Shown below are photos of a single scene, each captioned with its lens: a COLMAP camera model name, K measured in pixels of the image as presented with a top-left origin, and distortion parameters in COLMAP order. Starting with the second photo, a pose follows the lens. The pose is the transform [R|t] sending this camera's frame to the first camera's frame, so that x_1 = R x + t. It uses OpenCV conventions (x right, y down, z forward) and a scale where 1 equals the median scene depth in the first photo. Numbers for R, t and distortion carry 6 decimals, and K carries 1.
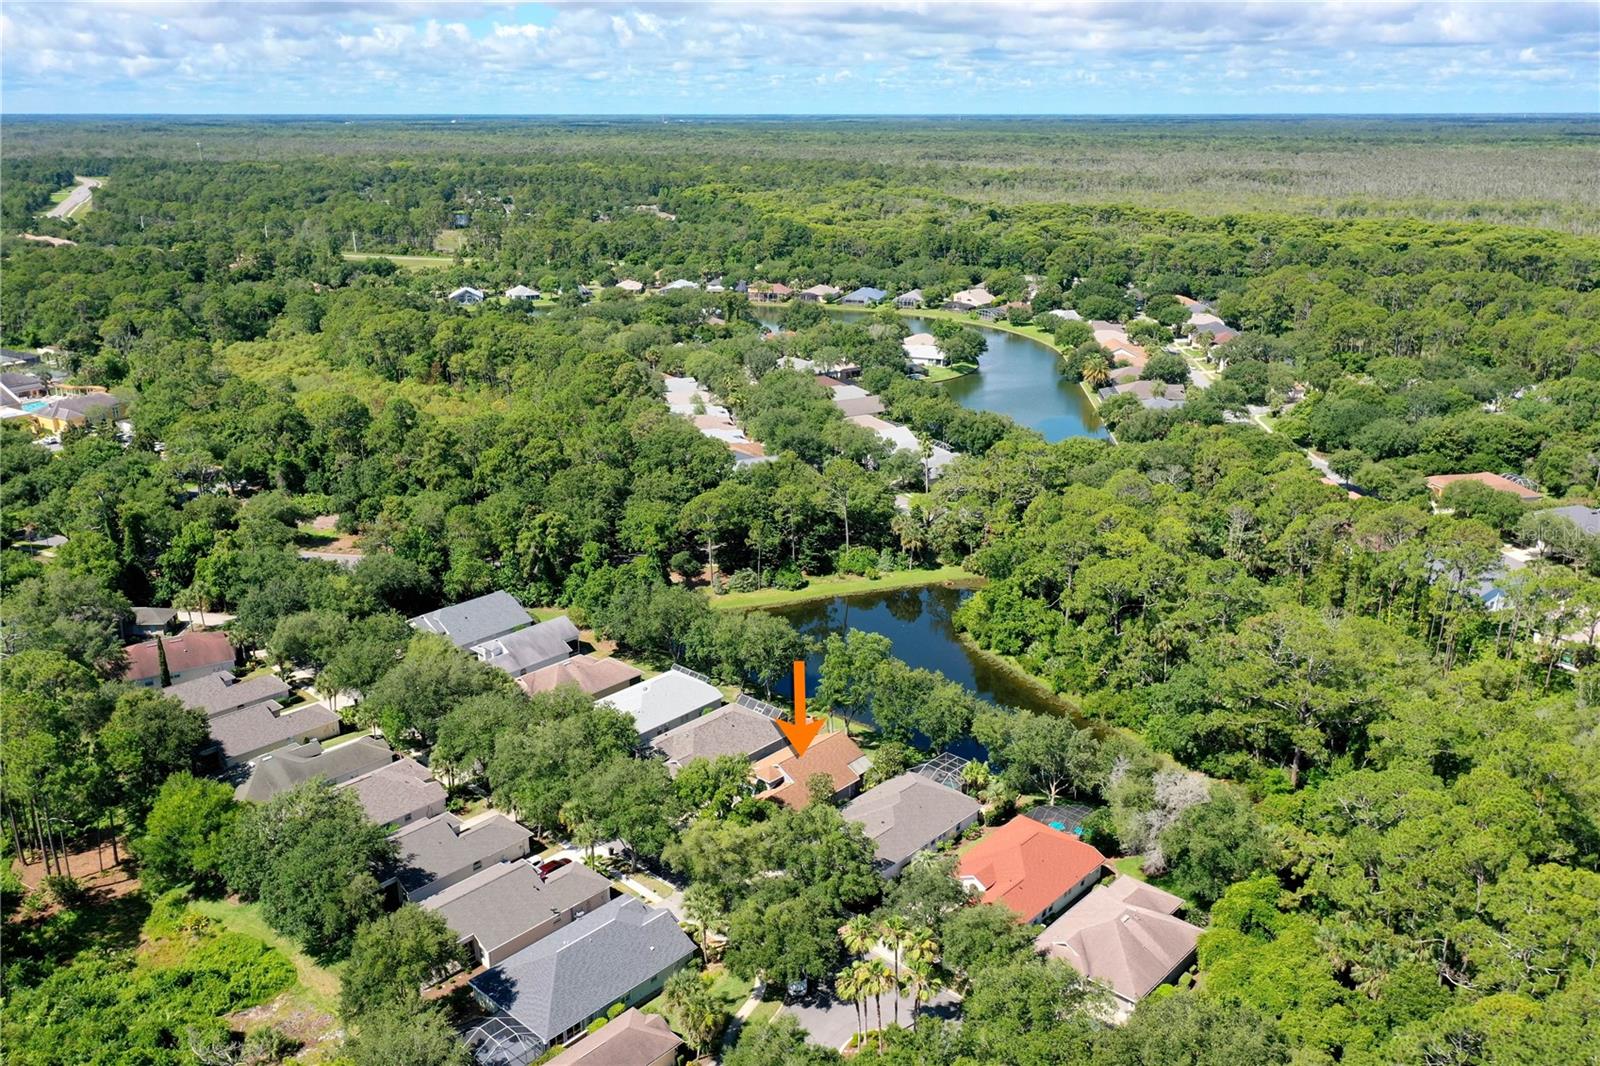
lens RADIAL K [[1271.1, 0, 798.6], [0, 1271.1, 532.9], [0, 0, 1]] dist [0.002497, 0.004142]
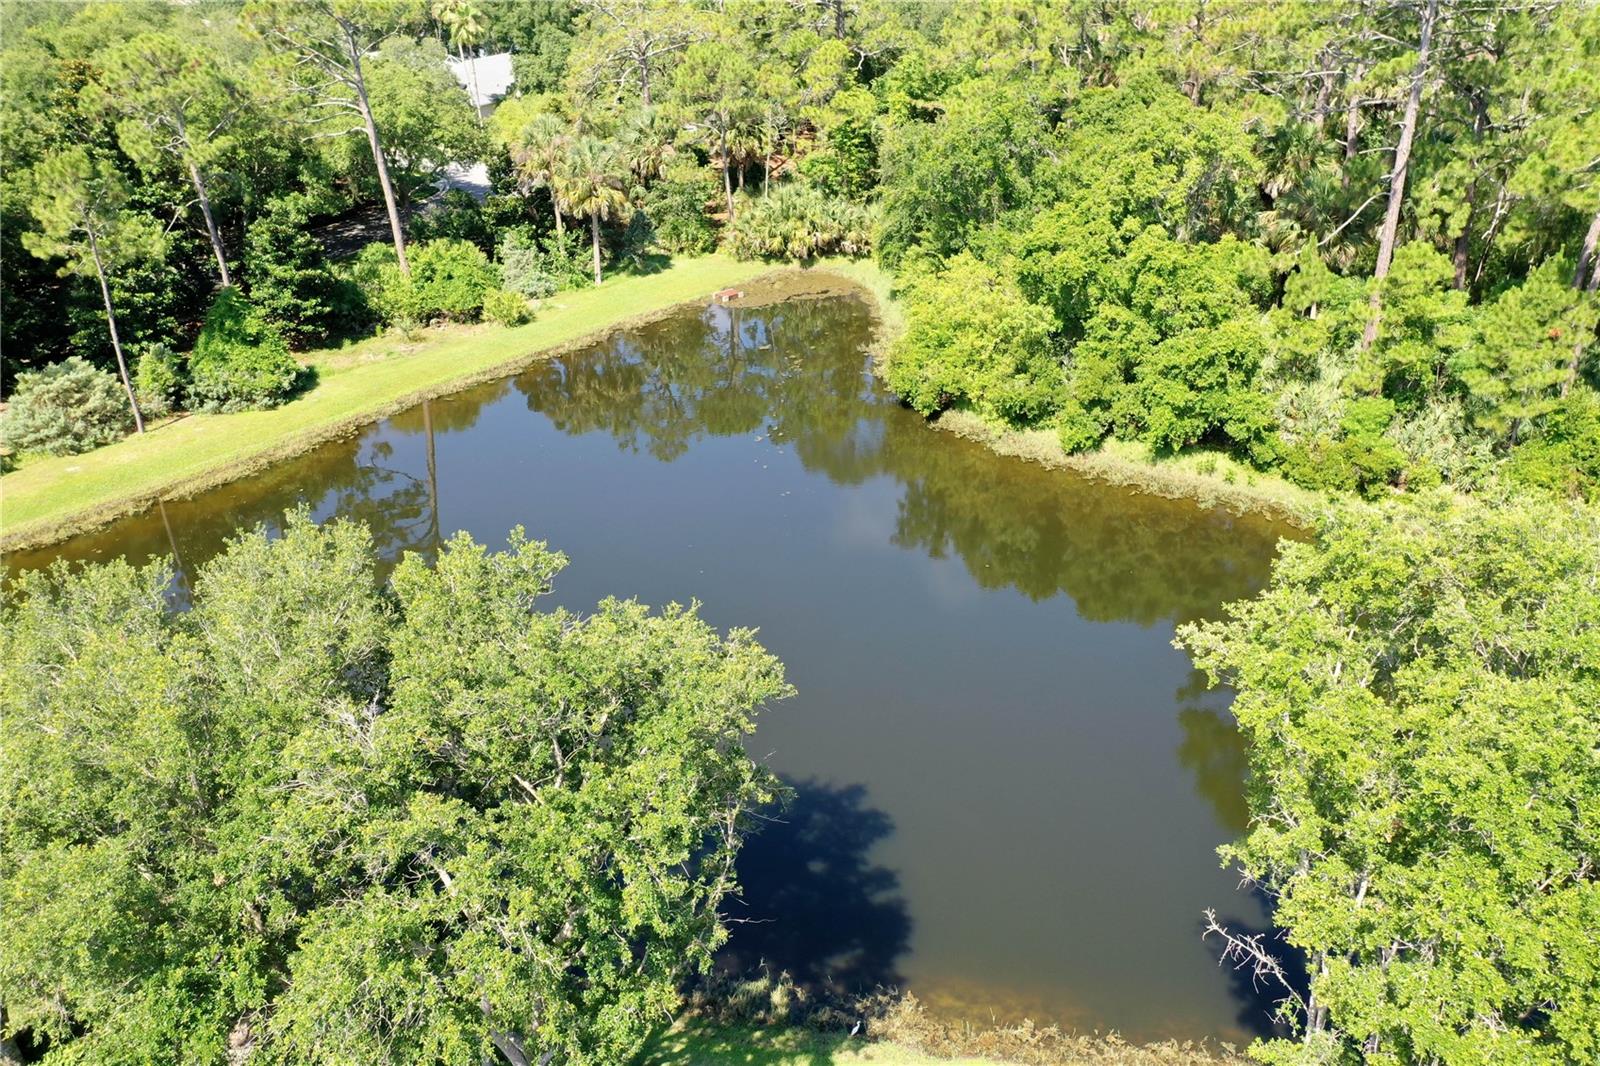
lens RADIAL K [[1271.1, 0, 799.0], [0, 1271.1, 545.3], [0, 0, 1]] dist [0.002497, 0.004142]
pose [[0.862732, -0.255059, 0.436622, -0.033690], [0.178905, 0.961581, 0.208217, 0.035998], [-0.472955, -0.101521, 0.875218, 0.677545]]
